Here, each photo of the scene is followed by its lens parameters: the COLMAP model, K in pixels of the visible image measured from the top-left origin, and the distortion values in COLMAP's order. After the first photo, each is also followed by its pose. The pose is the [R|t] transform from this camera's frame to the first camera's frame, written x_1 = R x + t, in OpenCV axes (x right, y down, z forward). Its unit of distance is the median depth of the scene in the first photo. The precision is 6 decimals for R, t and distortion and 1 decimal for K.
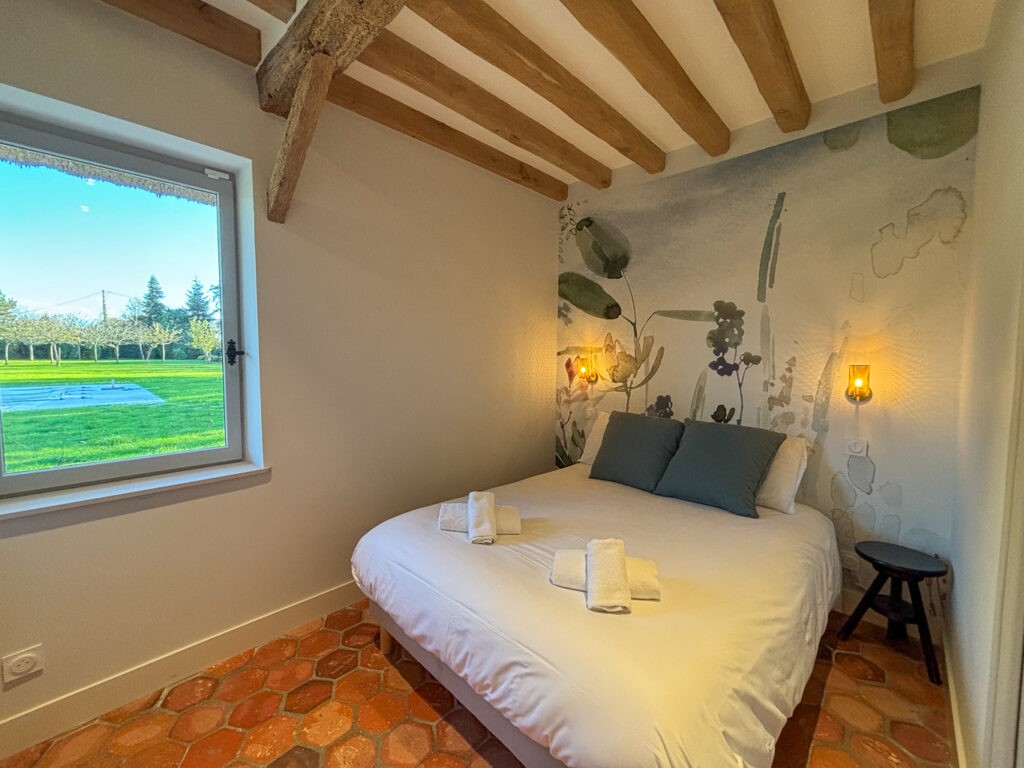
lens RADIAL K [[414.8, 0, 507.3], [0, 414.8, 379.8], [0, 0, 1]] dist [-0.009647, -0.000133]
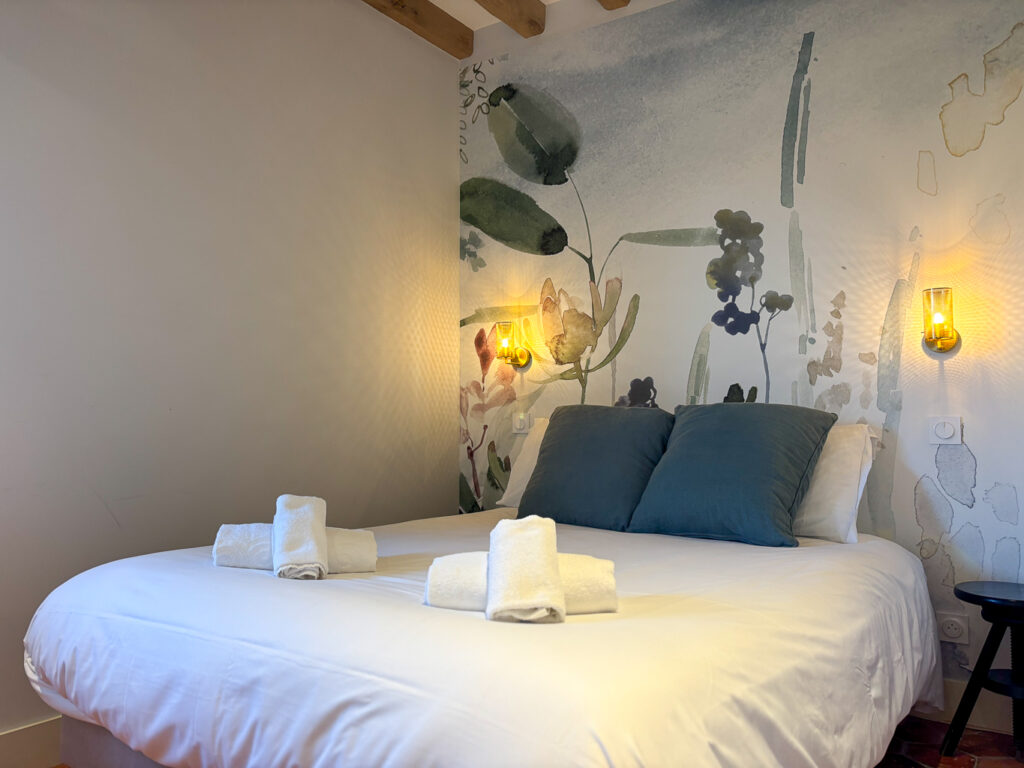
lens RADIAL K [[774.1, 0, 514.2], [0, 774.1, 384.8], [0, 0, 1]] dist [0.039455, -0.048070]
pose [[0.986656, -0.001976, 0.162804, 0.036023], [0.020079, 0.993770, -0.109624, 0.201455], [-0.161574, 0.111430, 0.980550, -0.025781]]
